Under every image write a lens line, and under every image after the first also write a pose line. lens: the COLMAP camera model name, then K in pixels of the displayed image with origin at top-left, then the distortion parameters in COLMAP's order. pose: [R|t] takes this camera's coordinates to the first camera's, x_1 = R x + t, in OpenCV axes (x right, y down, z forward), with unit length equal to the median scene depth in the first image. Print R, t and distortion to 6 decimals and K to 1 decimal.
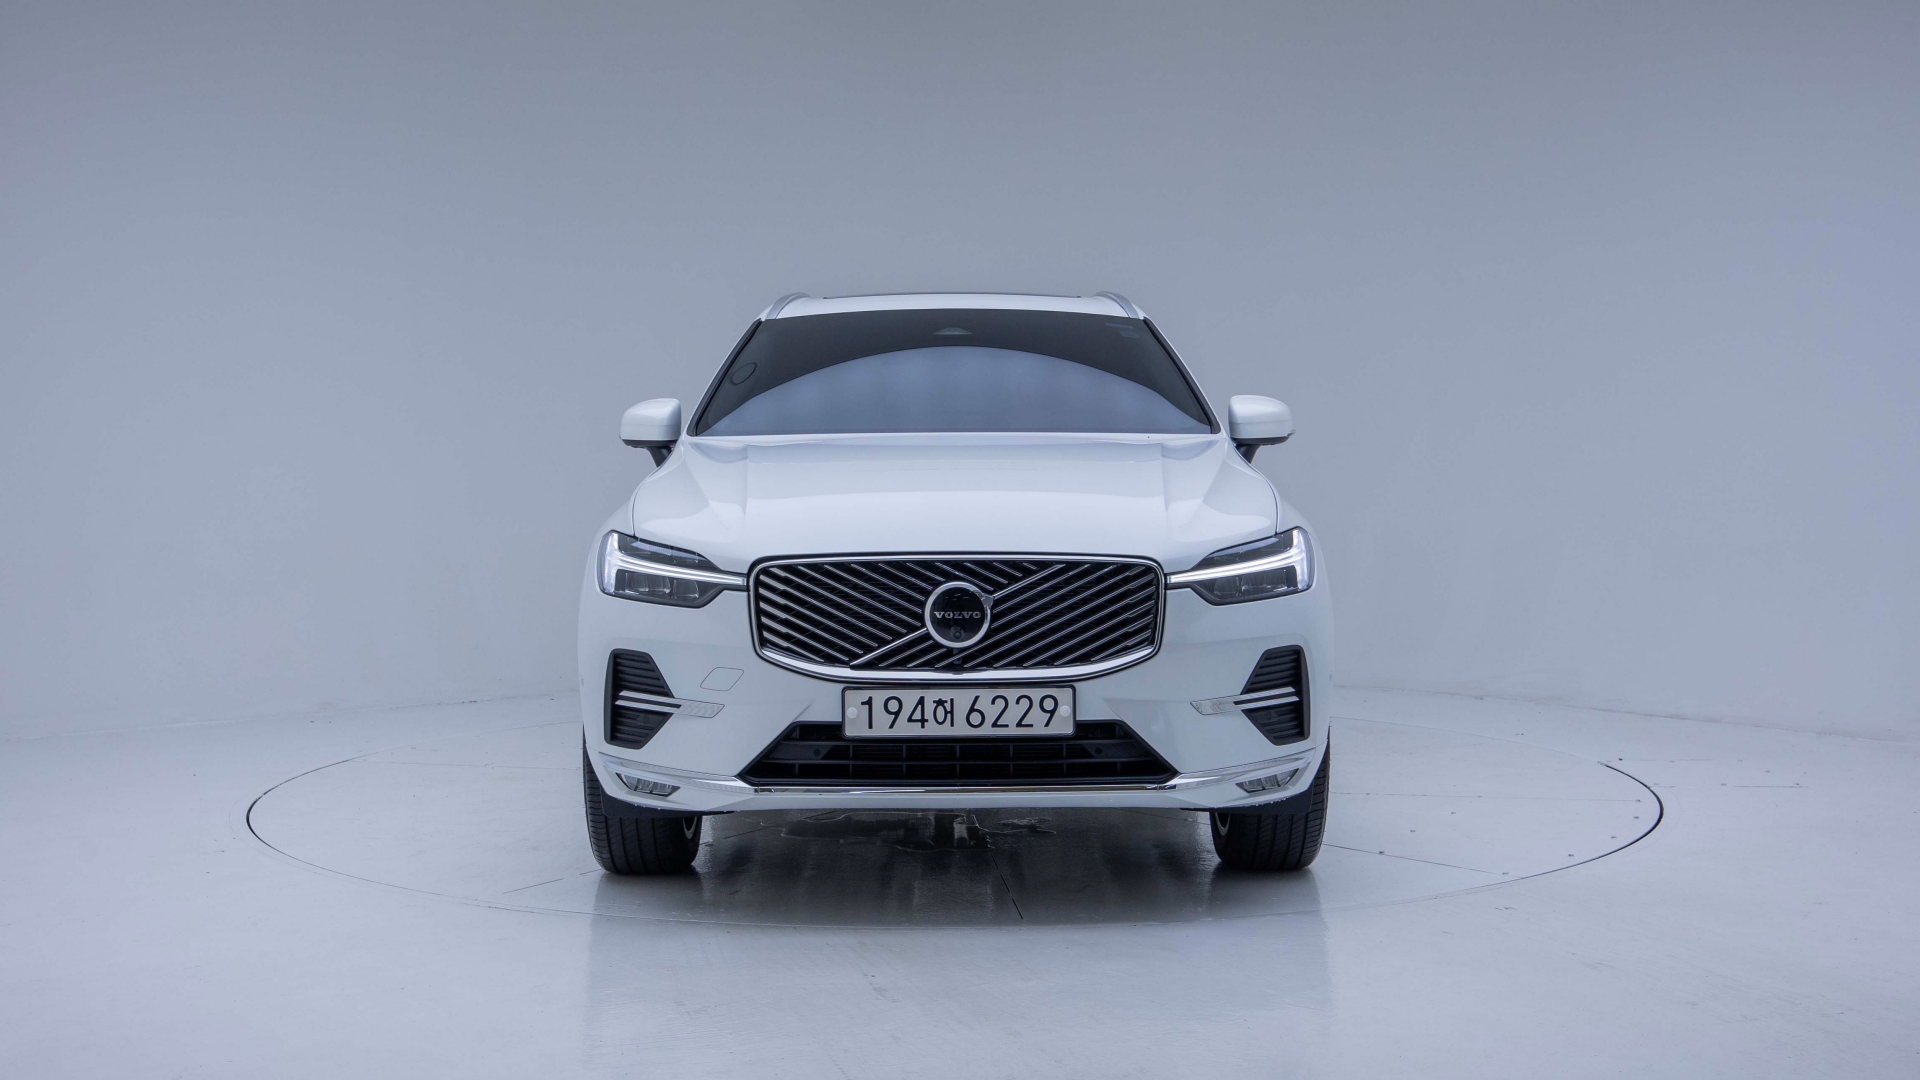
lens RADIAL K [[2190.2, 0, 949.8], [0, 2190.2, 541.2], [0, 0, 1]] dist [0.007956, 0.000000]
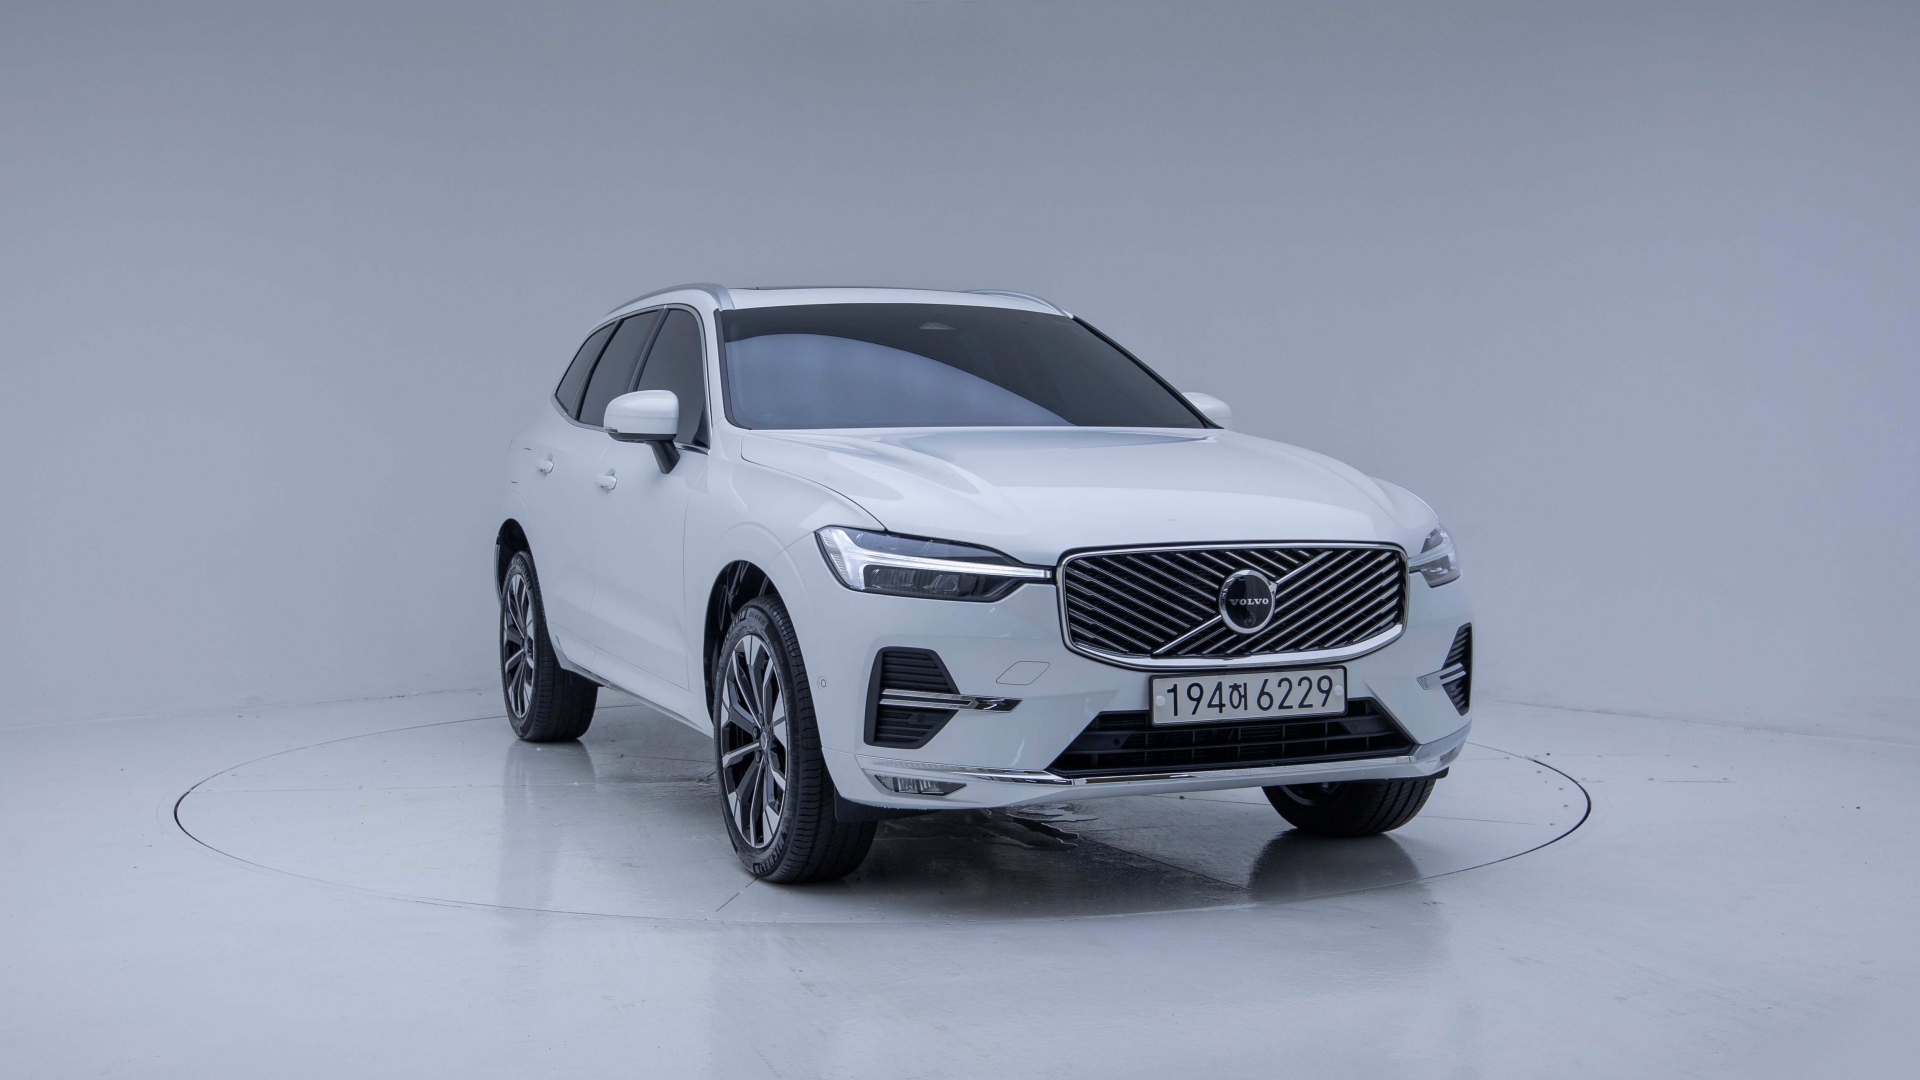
lens RADIAL K [[2190.2, 0, 961.5], [0, 2190.2, 539.7], [0, 0, 1]] dist [0.007956, 0.000000]
pose [[0.933737, -0.015801, 0.357612, -0.486960], [0.015656, 0.999872, 0.003300, -0.001143], [-0.357618, 0.002518, 0.933865, 0.082260]]
